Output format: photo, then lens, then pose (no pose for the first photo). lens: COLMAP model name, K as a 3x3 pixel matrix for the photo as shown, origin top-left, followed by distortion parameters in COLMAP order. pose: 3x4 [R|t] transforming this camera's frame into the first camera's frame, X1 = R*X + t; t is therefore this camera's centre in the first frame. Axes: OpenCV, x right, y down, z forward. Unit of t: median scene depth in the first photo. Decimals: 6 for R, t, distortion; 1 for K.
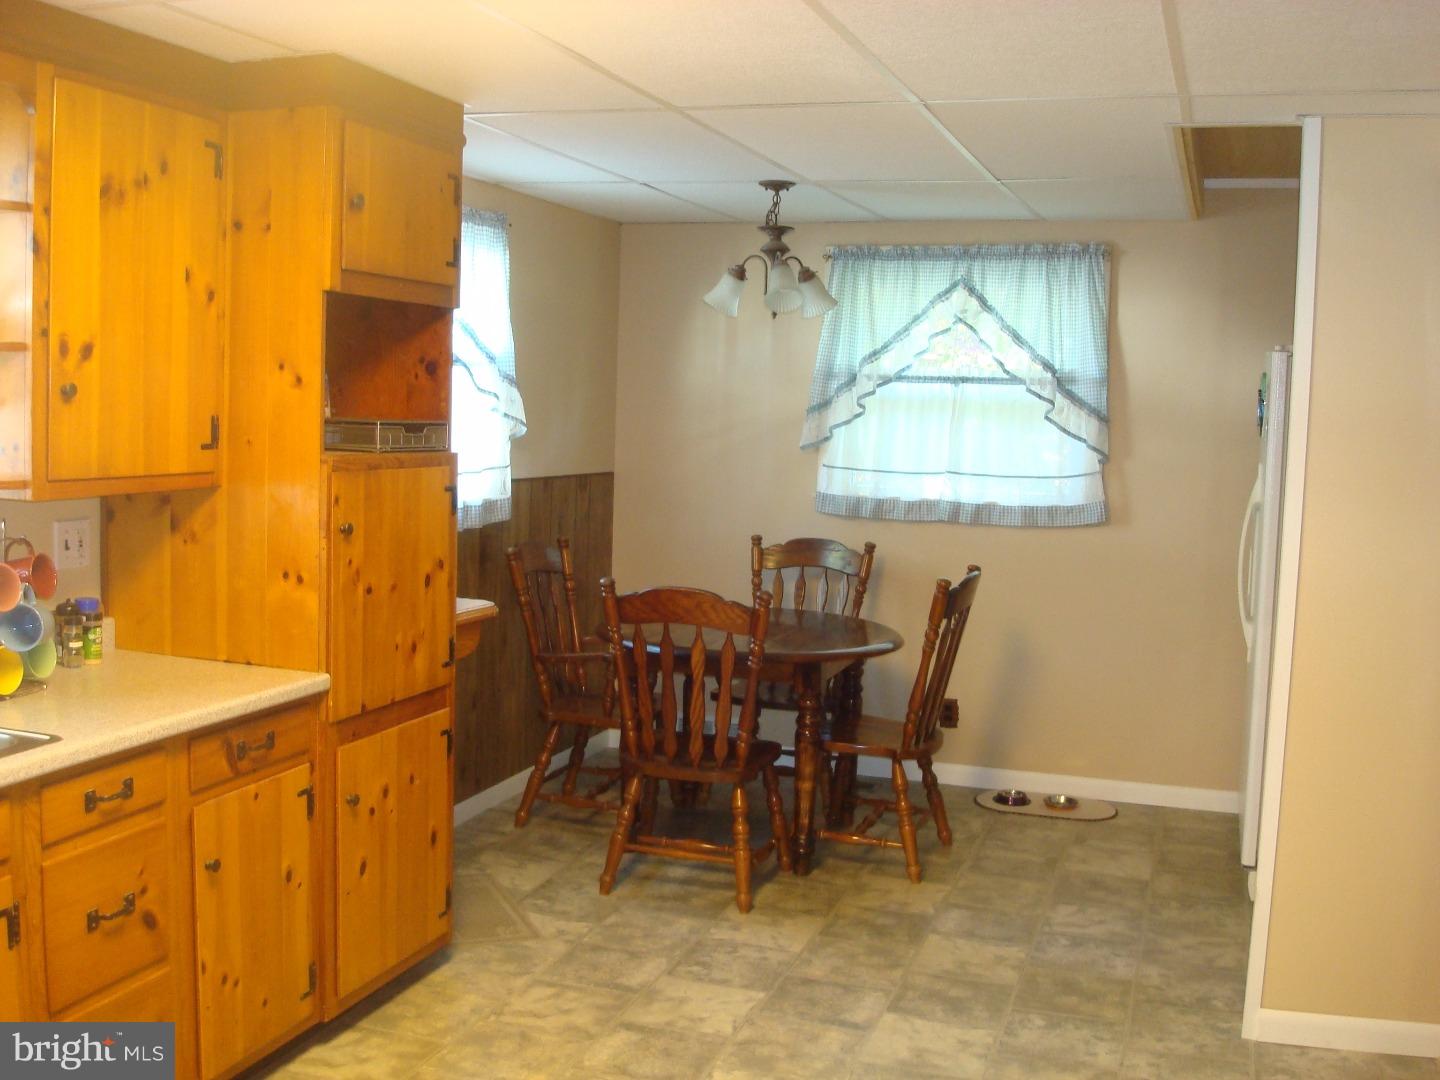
lens RADIAL K [[1483.9, 0, 720.8], [0, 1483.9, 533.8], [0, 0, 1]] dist [-0.120555, 0.000000]
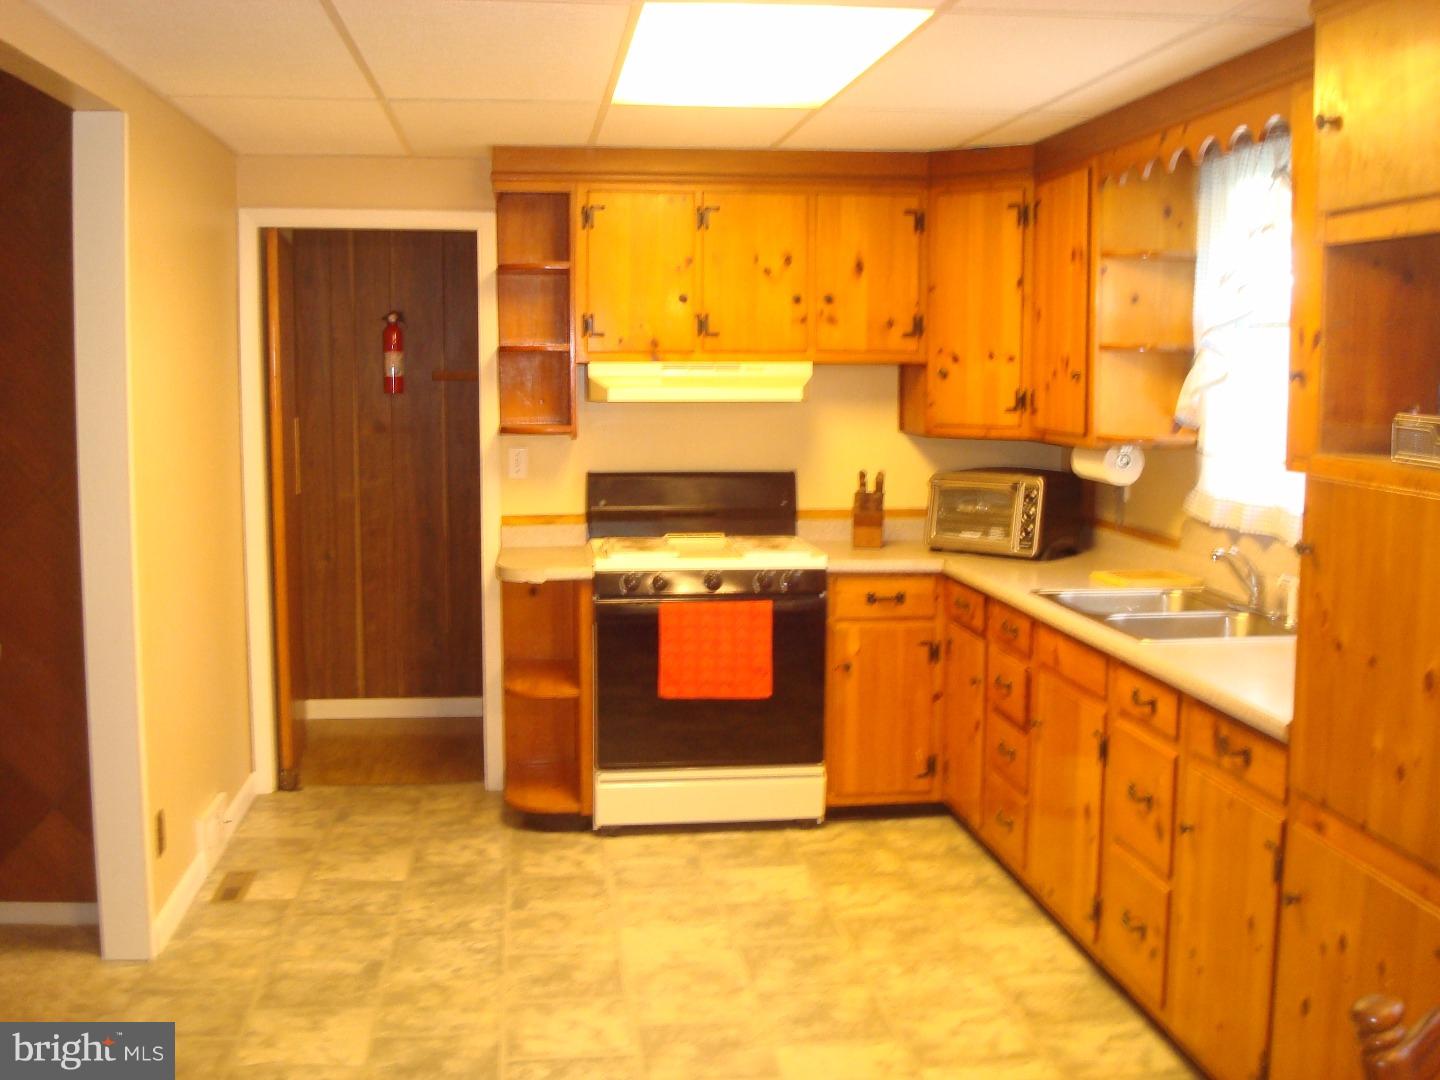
lens RADIAL K [[1483.9, 0, 719.7], [0, 1483.9, 540.4], [0, 0, 1]] dist [-0.120555, 0.000000]
pose [[-0.896070, 0.013613, -0.443704, 0.395667], [-0.073869, 0.981021, 0.179278, -0.131552], [0.437724, 0.193422, -0.878058, 1.673903]]
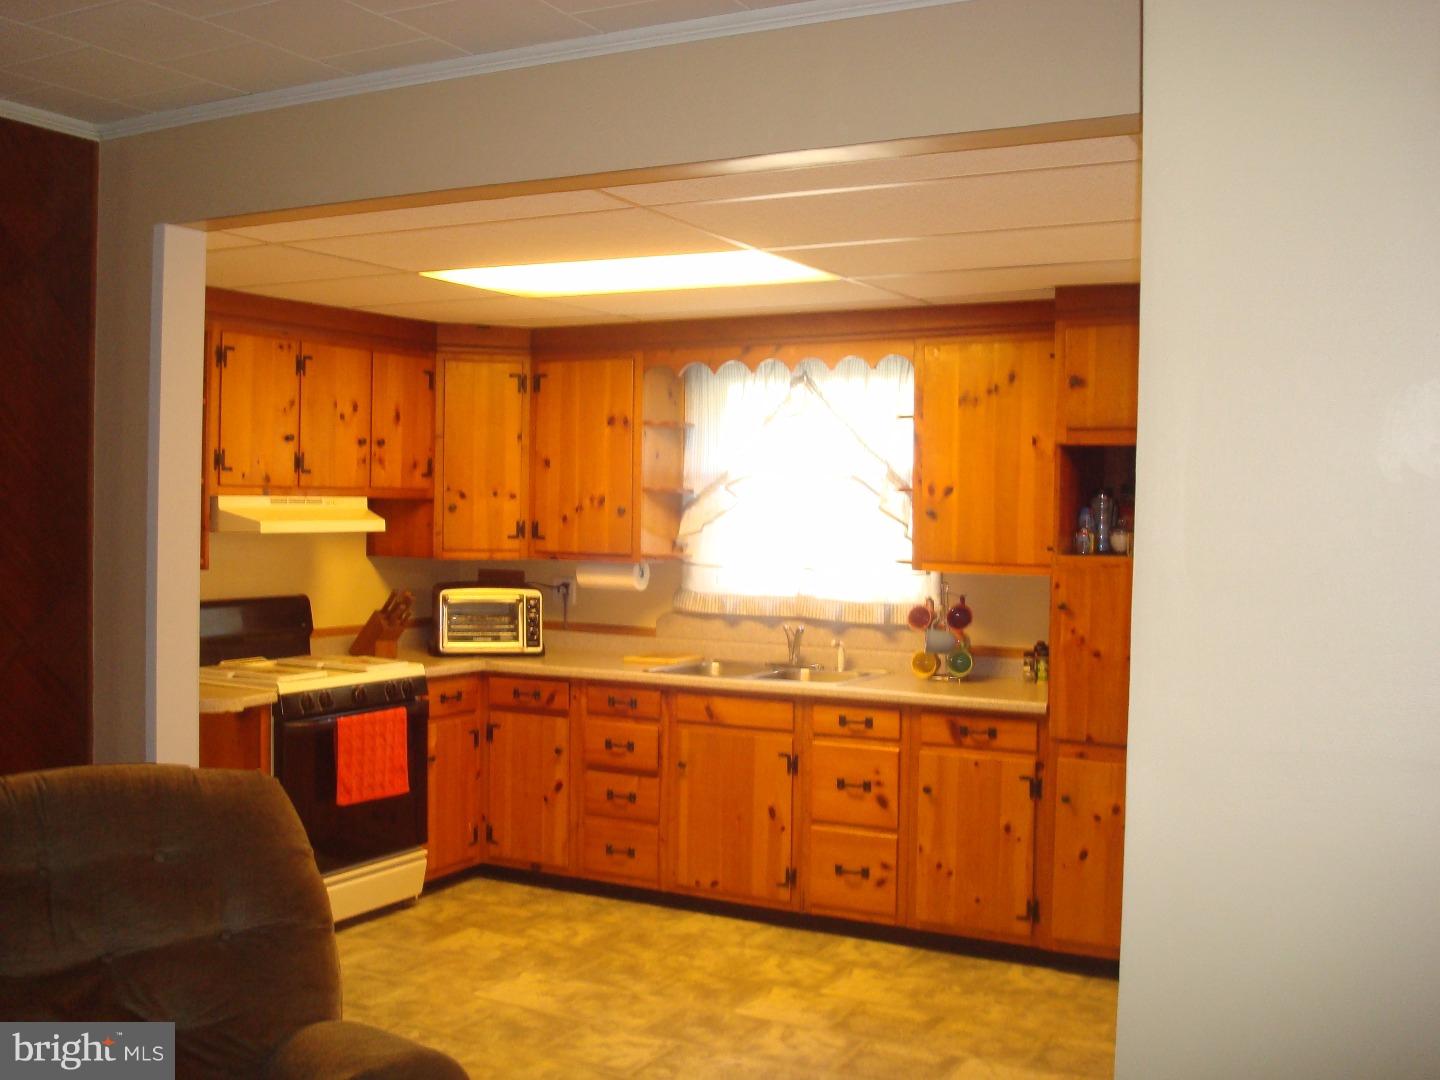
lens RADIAL K [[1483.9, 0, 728.2], [0, 1483.9, 543.3], [0, 0, 1]] dist [-0.120555, 0.000000]
pose [[-0.152753, -0.013856, -0.988167, 1.343245], [-0.109483, 0.993984, 0.002987, -0.035819], [0.982181, 0.108644, -0.153351, 0.971131]]
